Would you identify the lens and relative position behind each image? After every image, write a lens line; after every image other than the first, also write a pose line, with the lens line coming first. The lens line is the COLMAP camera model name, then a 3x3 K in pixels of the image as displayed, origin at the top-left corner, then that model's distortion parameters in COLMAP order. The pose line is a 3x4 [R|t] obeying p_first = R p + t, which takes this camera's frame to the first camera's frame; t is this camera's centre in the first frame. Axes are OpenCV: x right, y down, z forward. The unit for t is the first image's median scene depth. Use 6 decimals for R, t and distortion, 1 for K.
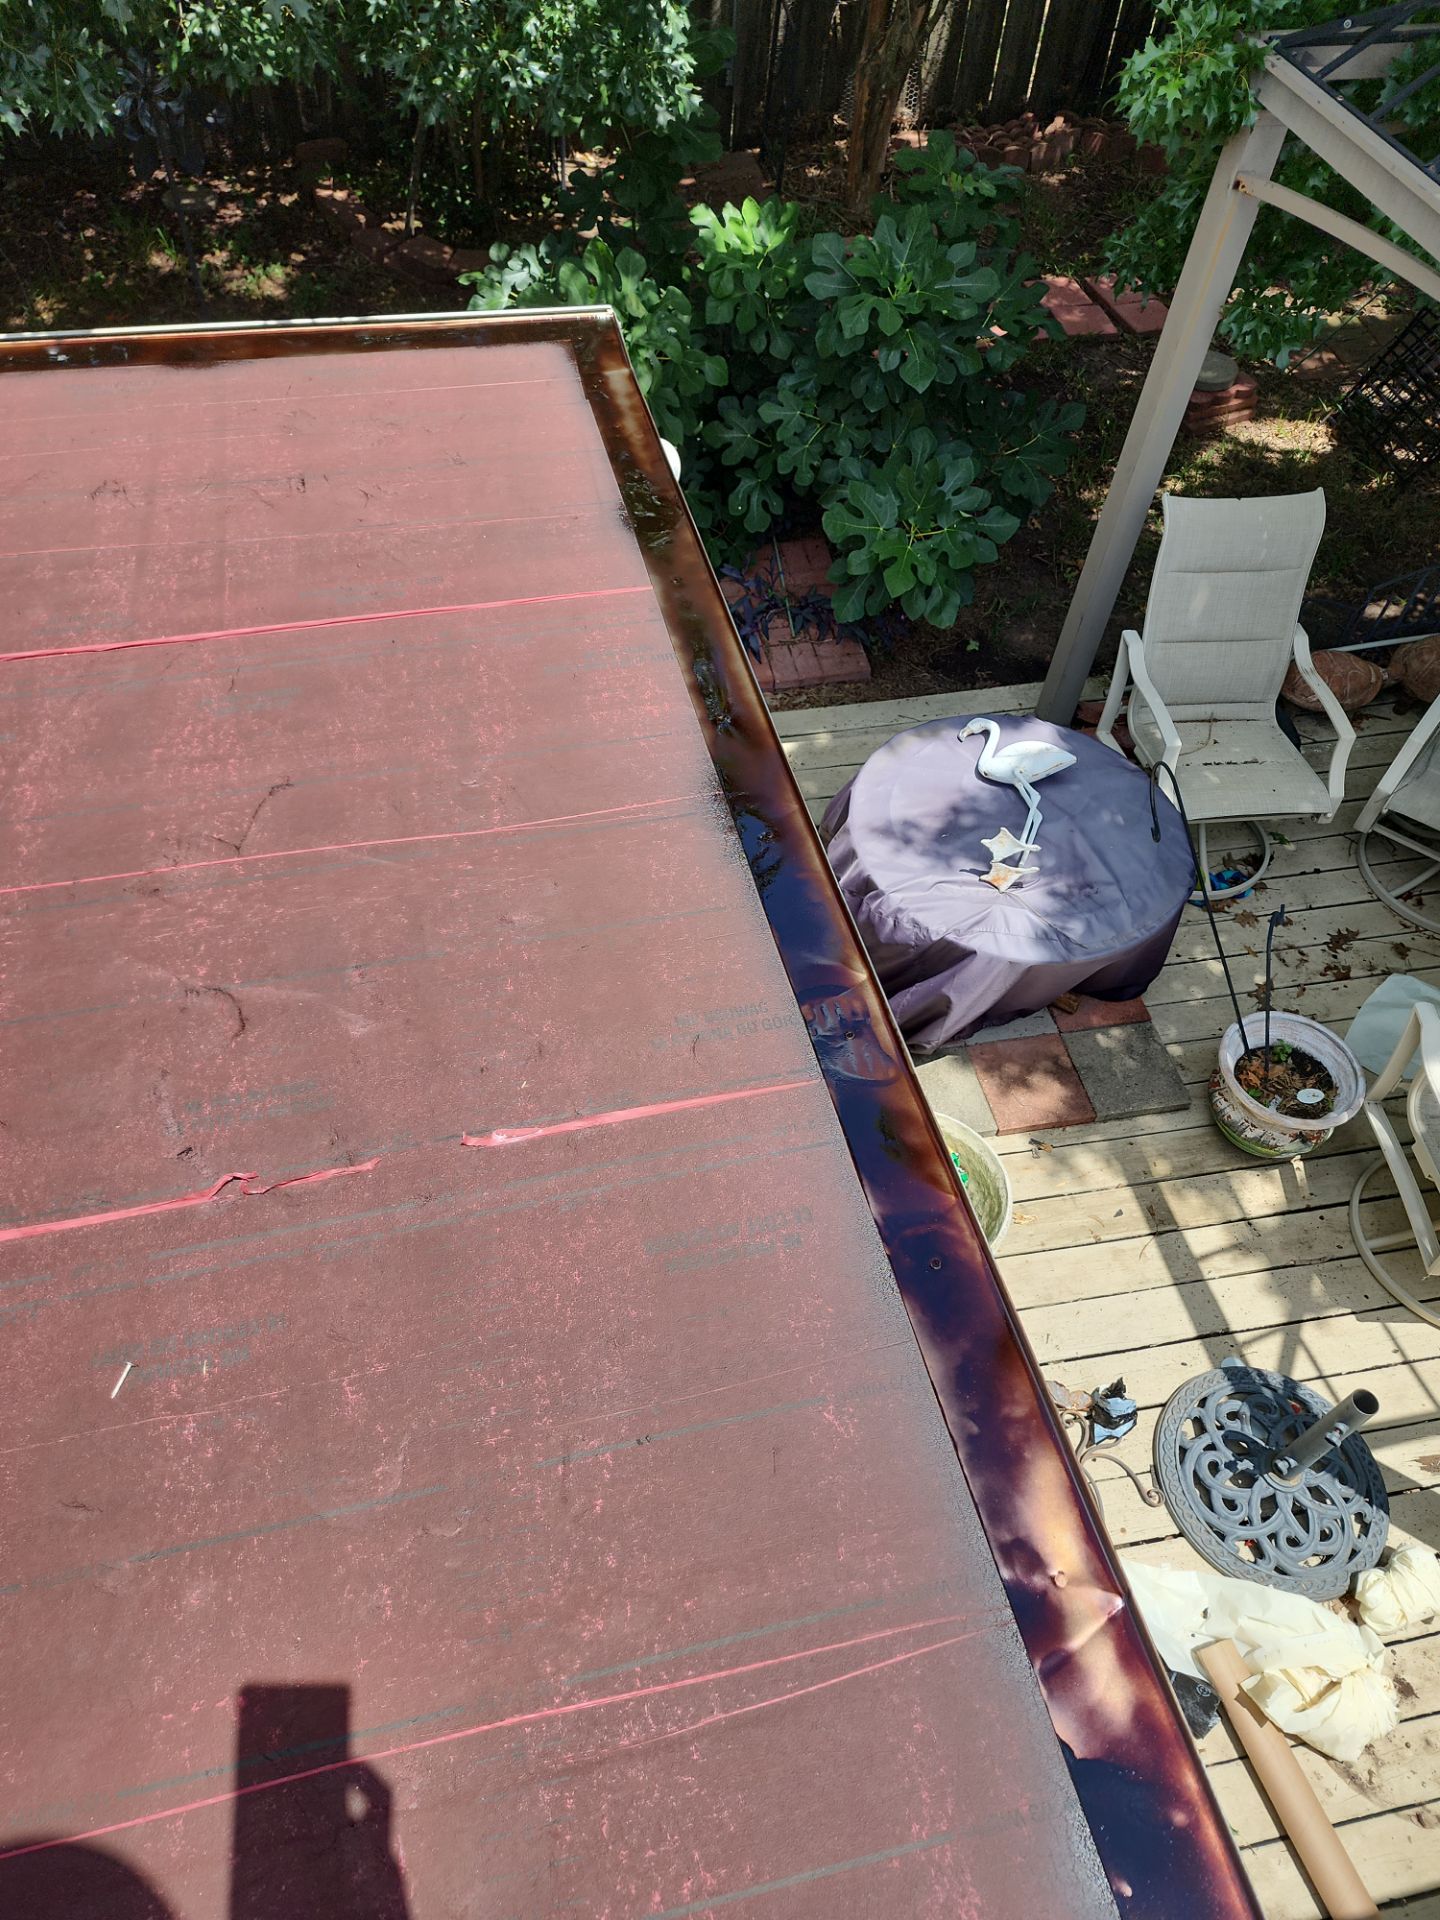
lens RADIAL K [[1277.6, 0, 771.9], [0, 1277.6, 955.1], [0, 0, 1]] dist [0.085111, -0.063710]
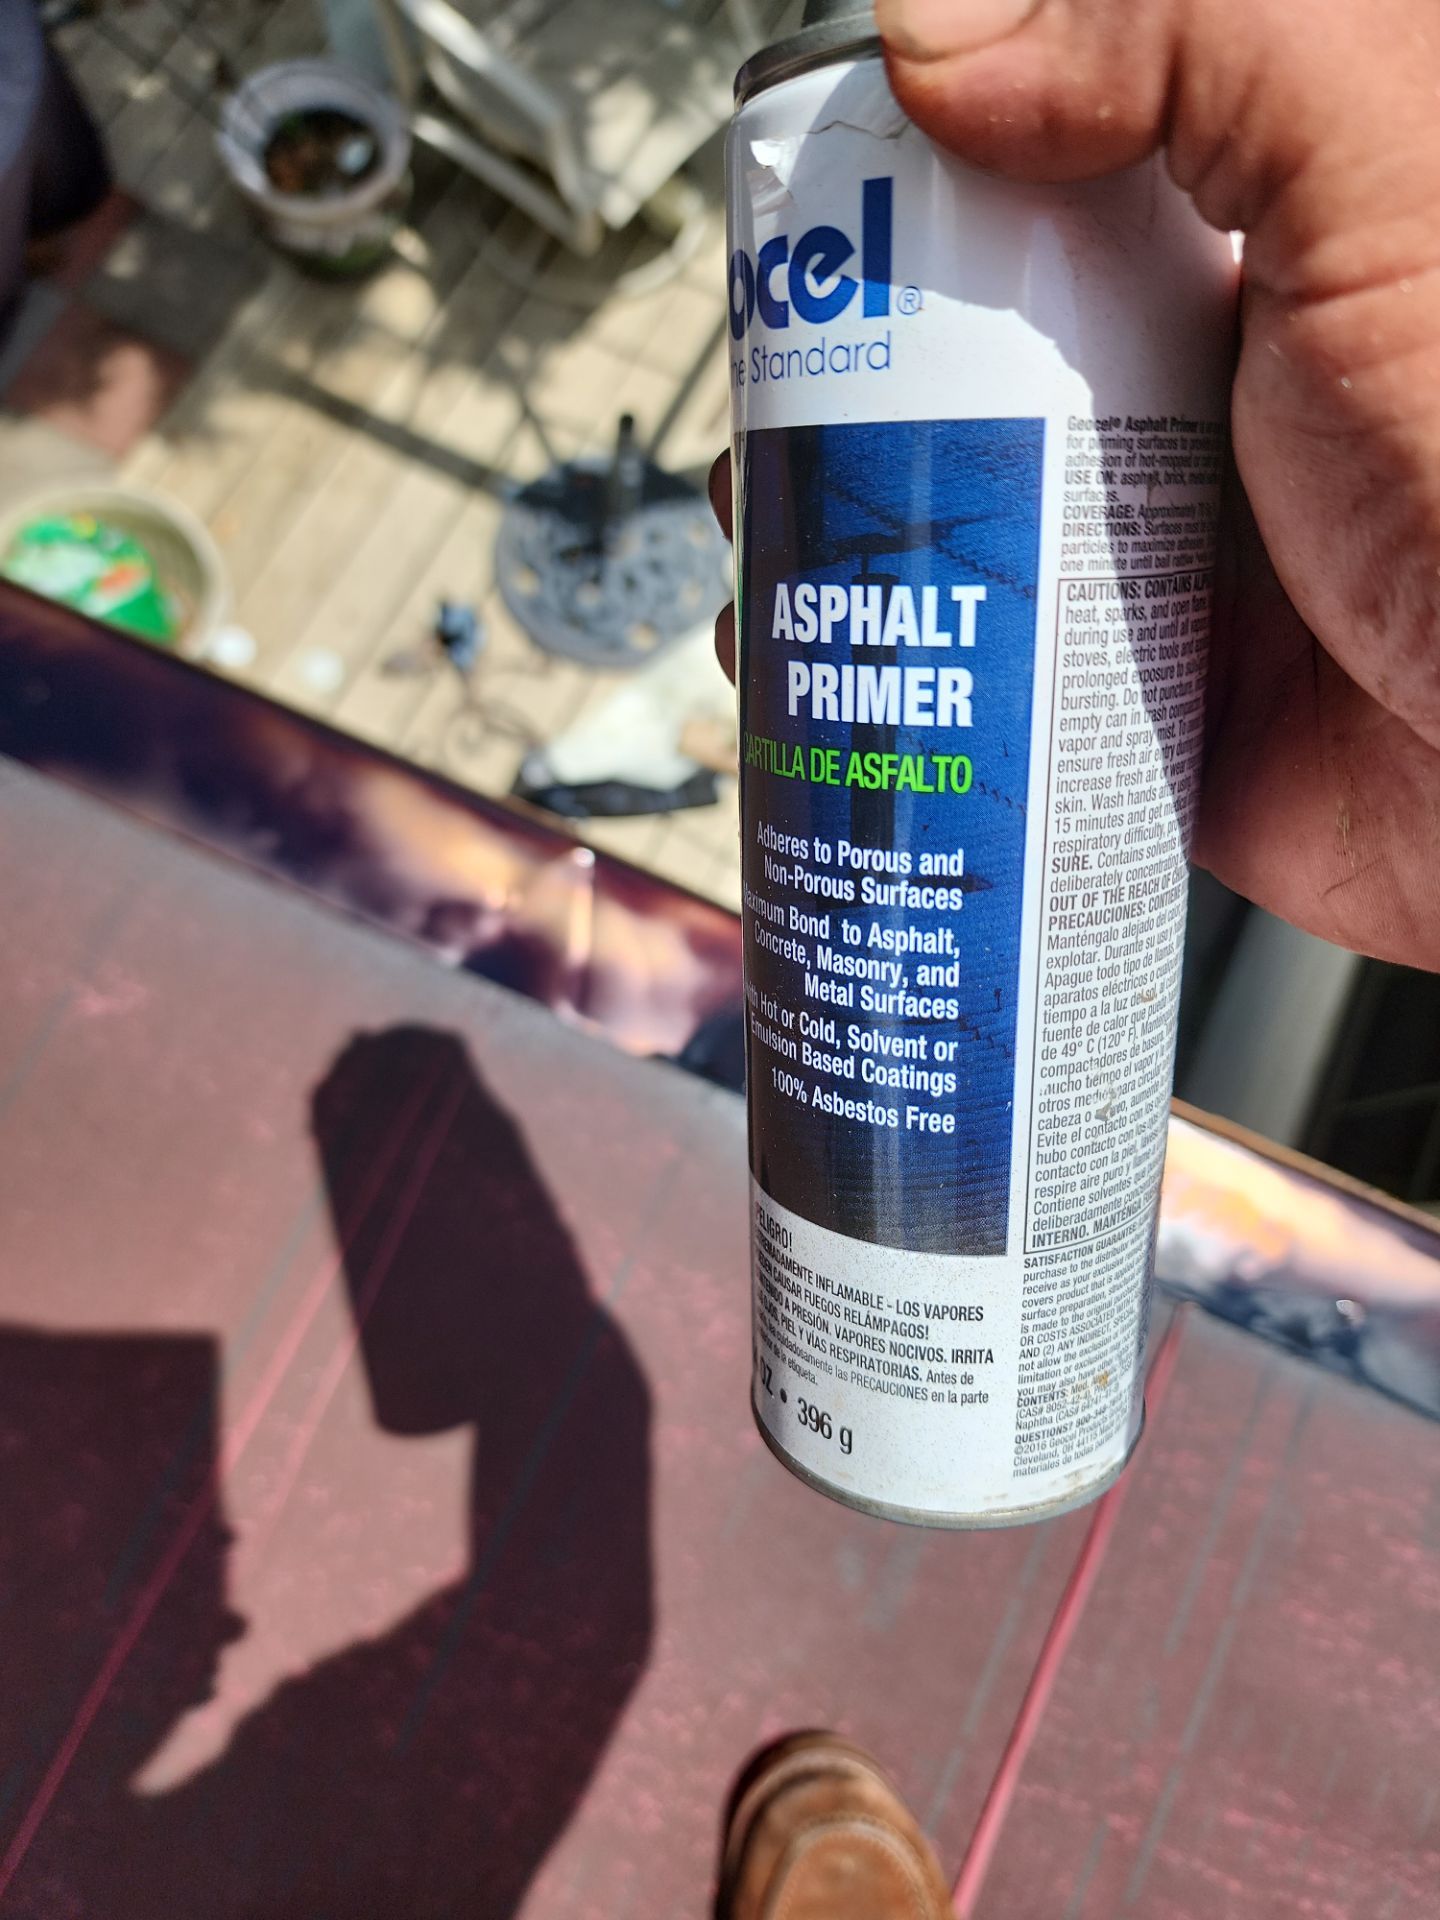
lens RADIAL K [[1277.6, 0, 771.9], [0, 1277.6, 955.1], [0, 0, 1]] dist [0.085111, -0.063710]
pose [[0.608305, -0.770251, 0.191519, 0.046451], [0.539735, 0.578354, 0.611713, 0.050353], [-0.581938, -0.268738, 0.767547, 0.122869]]
